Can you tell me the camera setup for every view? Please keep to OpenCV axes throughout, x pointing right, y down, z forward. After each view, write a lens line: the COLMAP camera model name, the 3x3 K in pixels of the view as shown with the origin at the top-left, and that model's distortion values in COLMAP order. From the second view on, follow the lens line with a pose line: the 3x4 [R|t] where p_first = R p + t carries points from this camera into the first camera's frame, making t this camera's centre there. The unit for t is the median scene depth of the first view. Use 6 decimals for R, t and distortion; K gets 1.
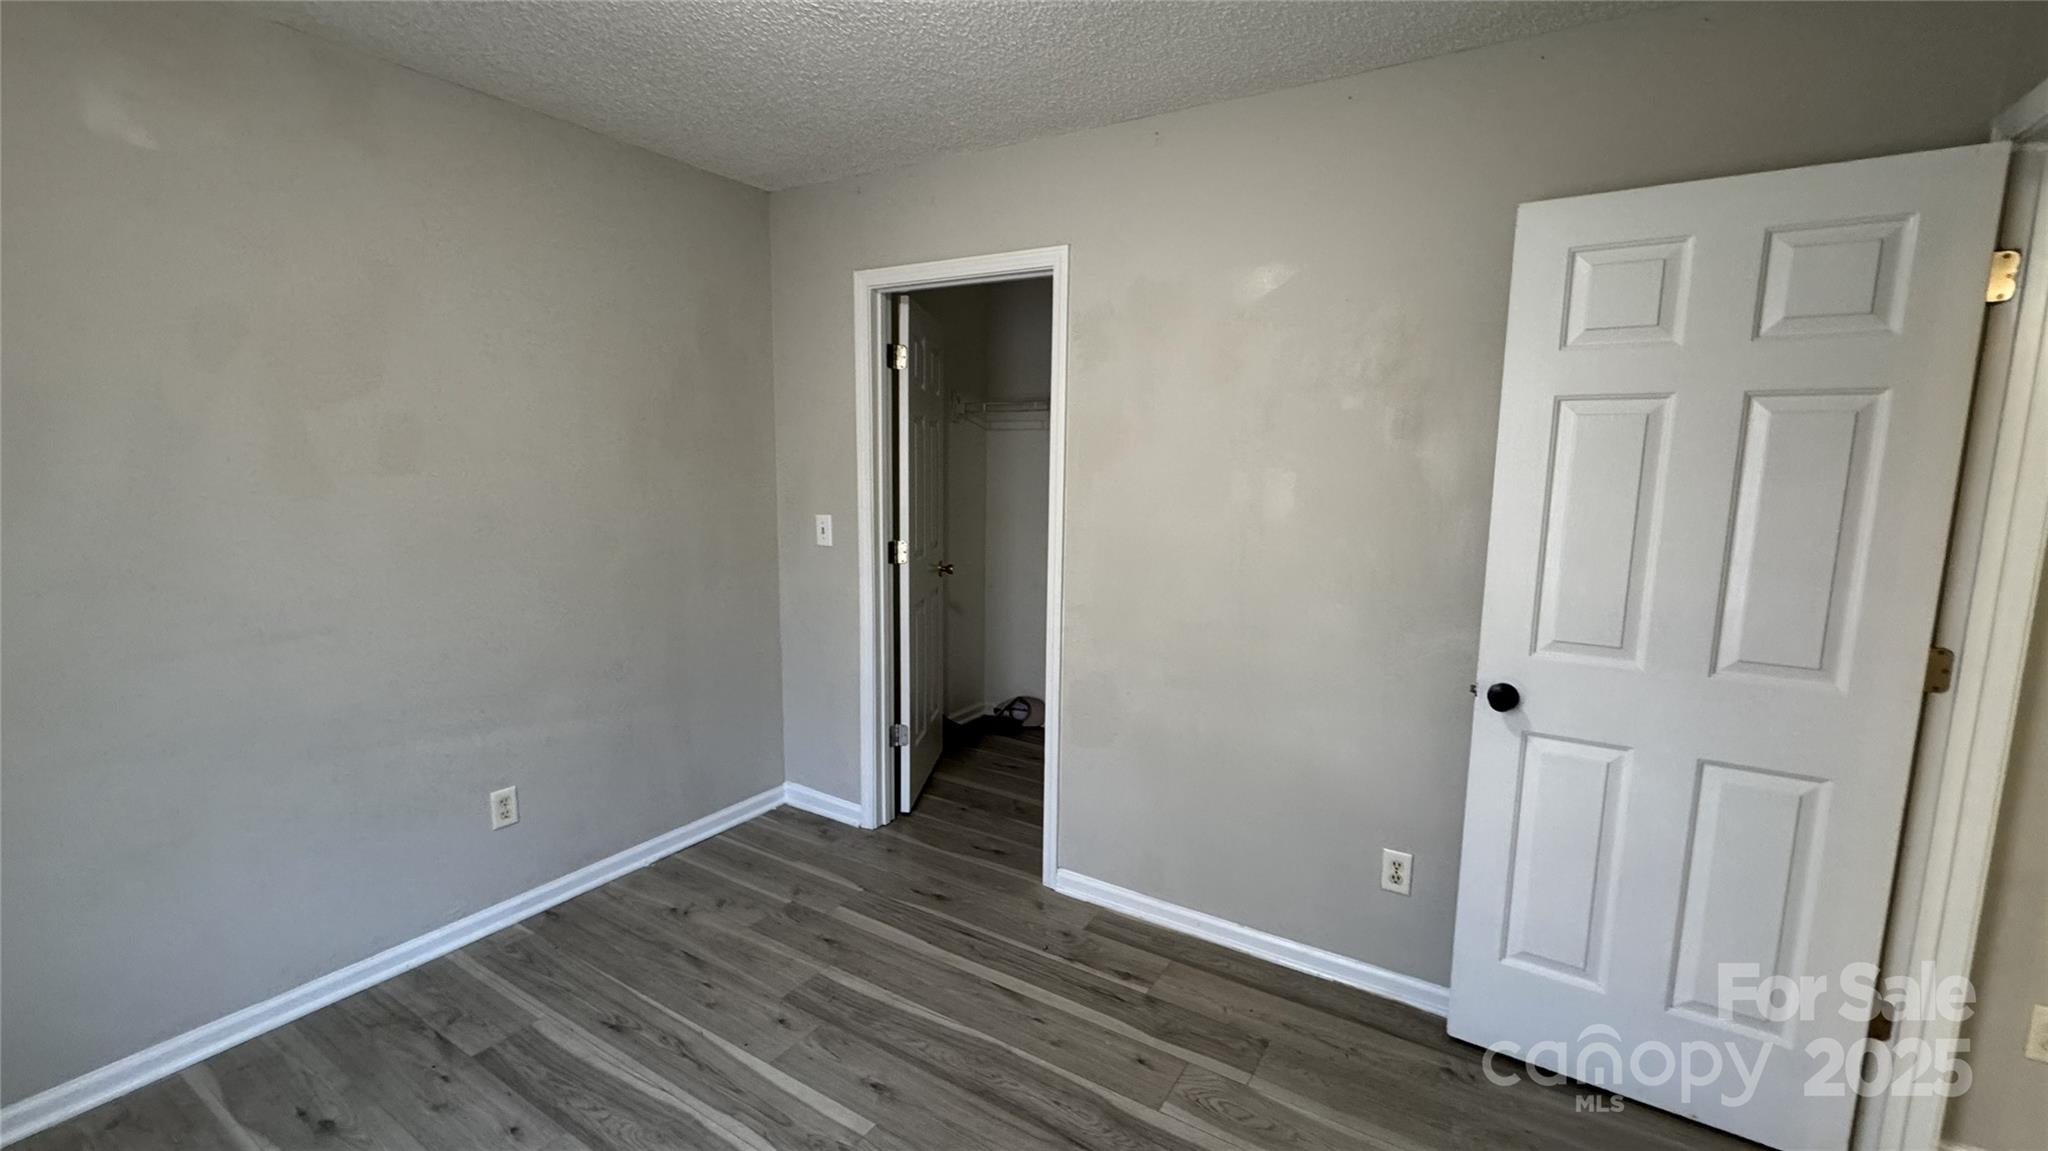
lens RADIAL K [[852.7, 0, 1022.1], [0, 852.7, 578.4], [0, 0, 1]] dist [-0.002025, -0.000284]
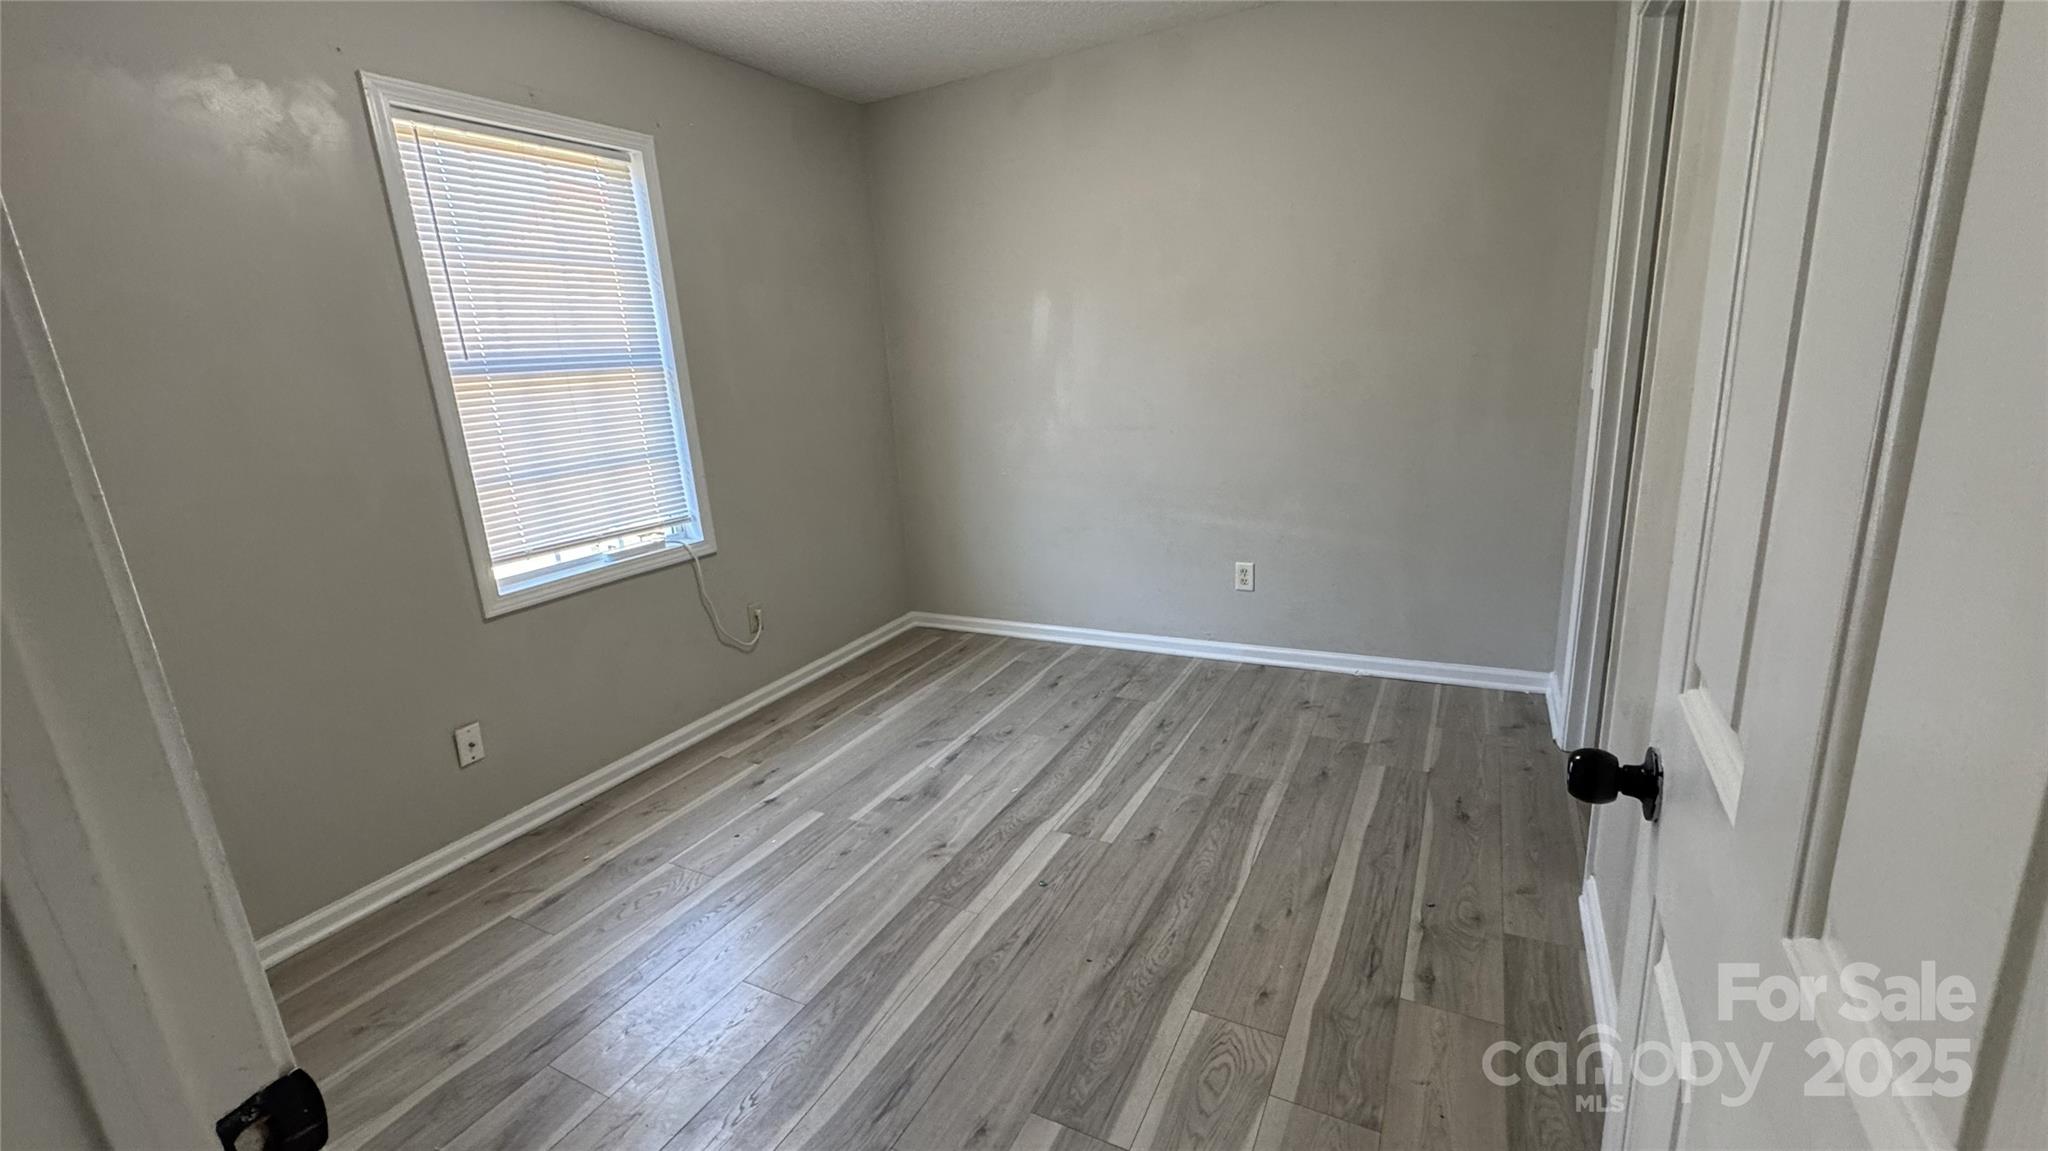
lens RADIAL K [[852.7, 0, 1020.6], [0, 852.7, 578.9], [0, 0, 1]] dist [-0.002025, -0.000284]
pose [[0.073430, 0.233580, -0.969561, 0.683291], [-0.078103, 0.970547, 0.227902, -0.007482], [0.994237, 0.058991, 0.089511, 0.529826]]
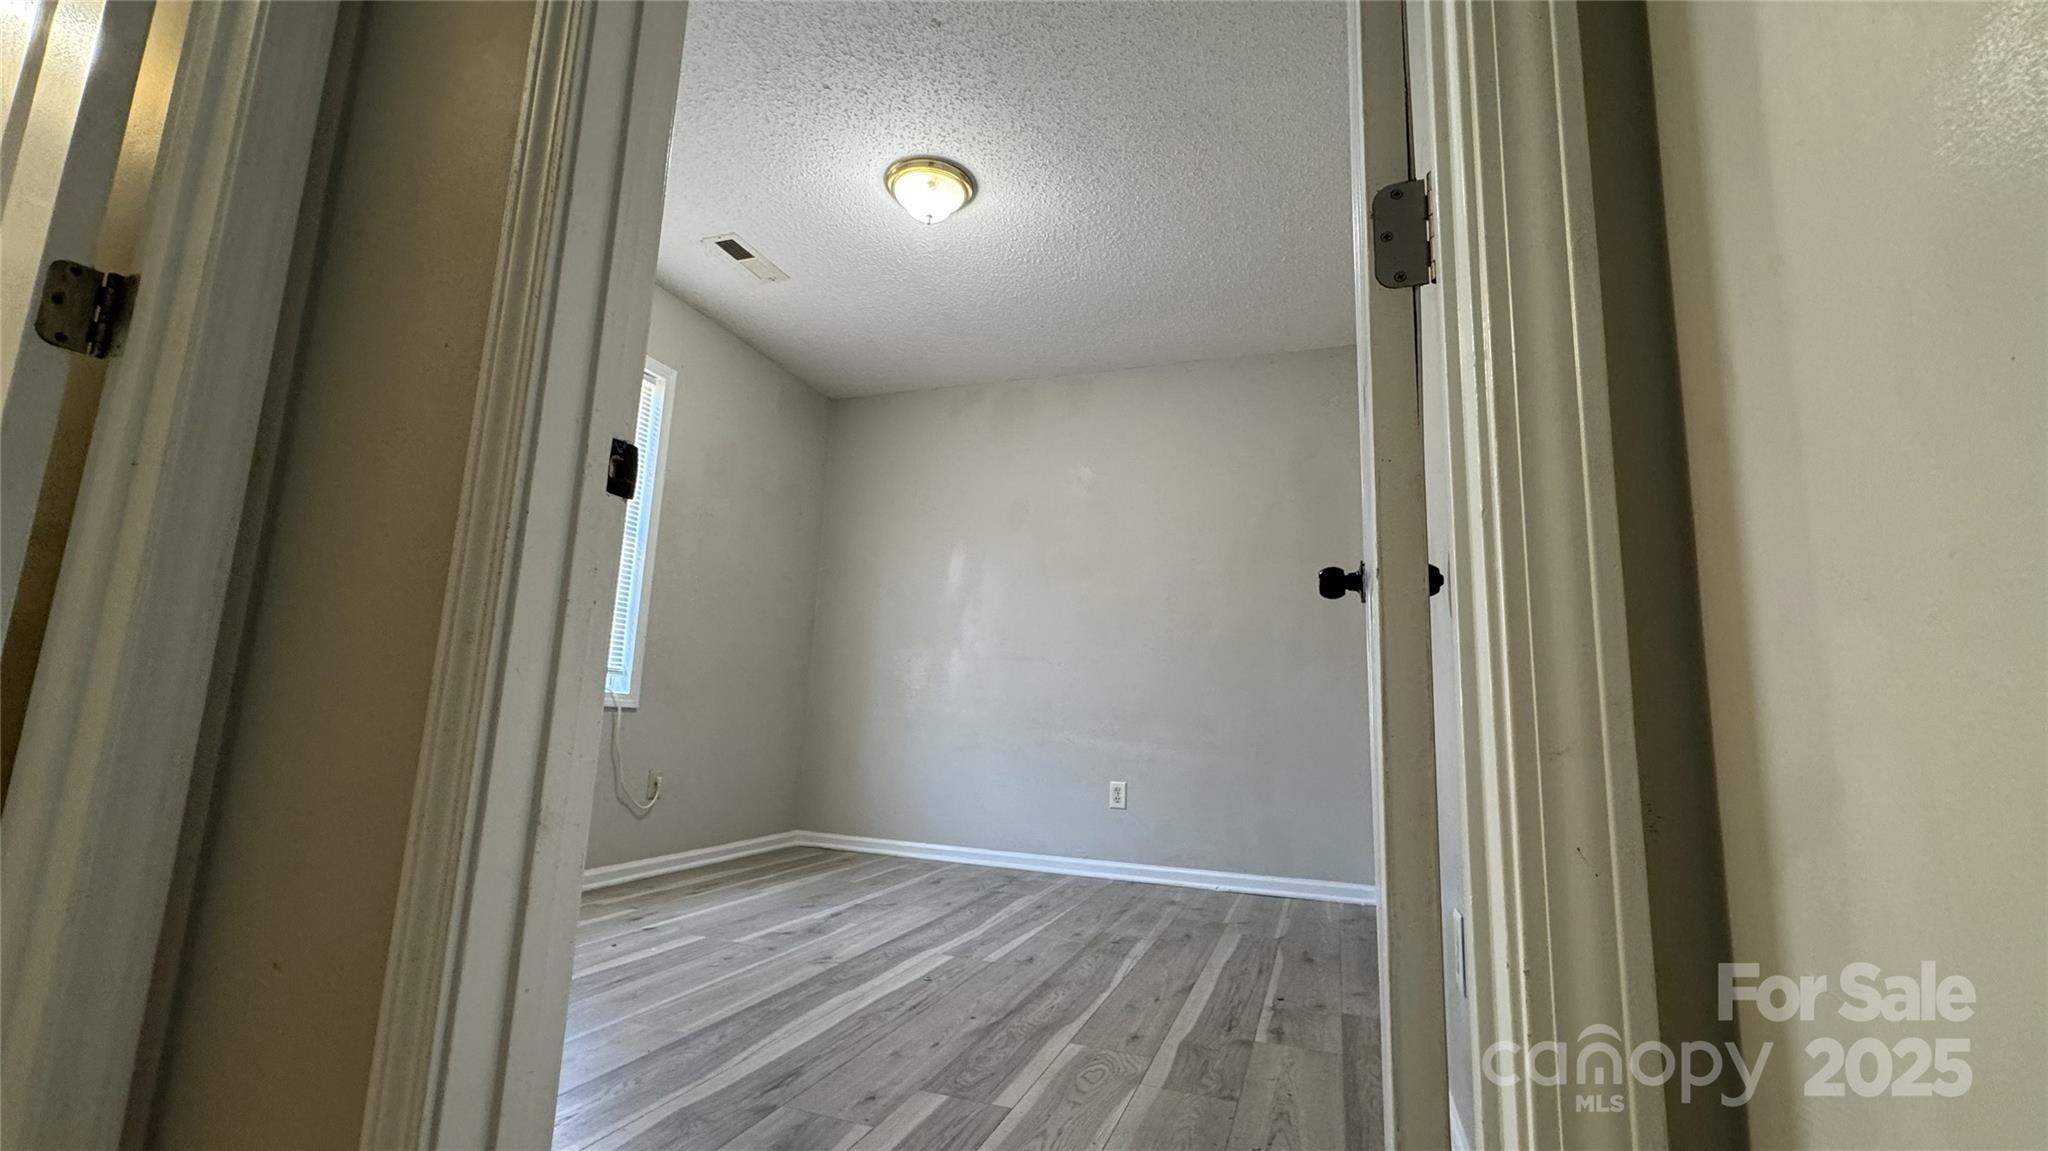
lens RADIAL K [[852.7, 0, 1020.9], [0, 852.7, 578.7], [0, 0, 1]] dist [-0.002025, -0.000284]
pose [[0.213107, -0.166615, -0.962717, 0.869311], [-0.177214, 0.962416, -0.205791, 0.243836], [0.960823, 0.214462, 0.175571, 0.494933]]
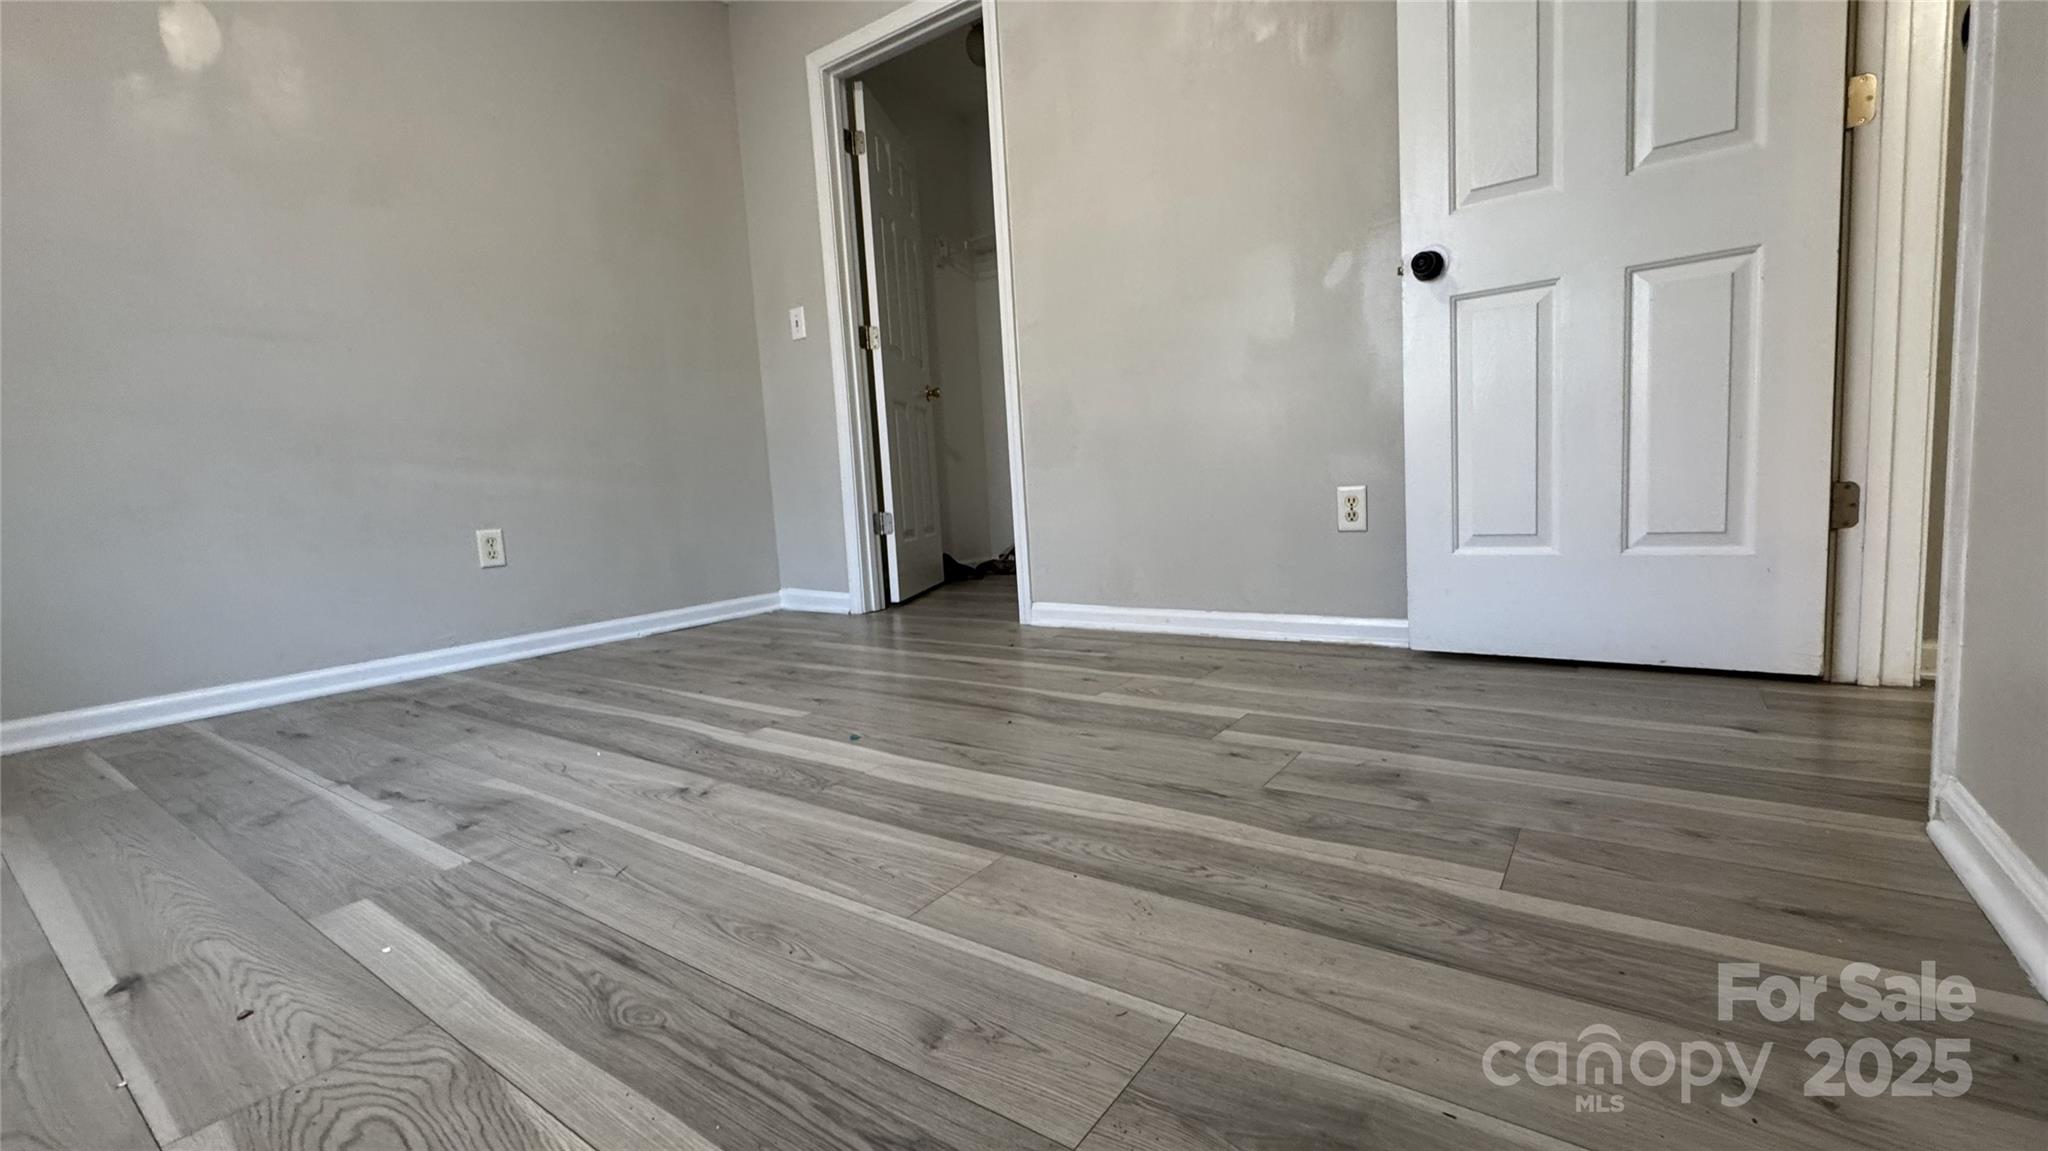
lens RADIAL K [[852.7, 0, 1023.1], [0, 852.7, 577.3], [0, 0, 1]] dist [-0.002025, -0.000284]
pose [[0.995258, -0.065868, -0.071574, 0.116672], [0.063418, 0.997338, -0.035981, 0.386879], [0.073753, 0.031271, 0.996786, 0.005405]]
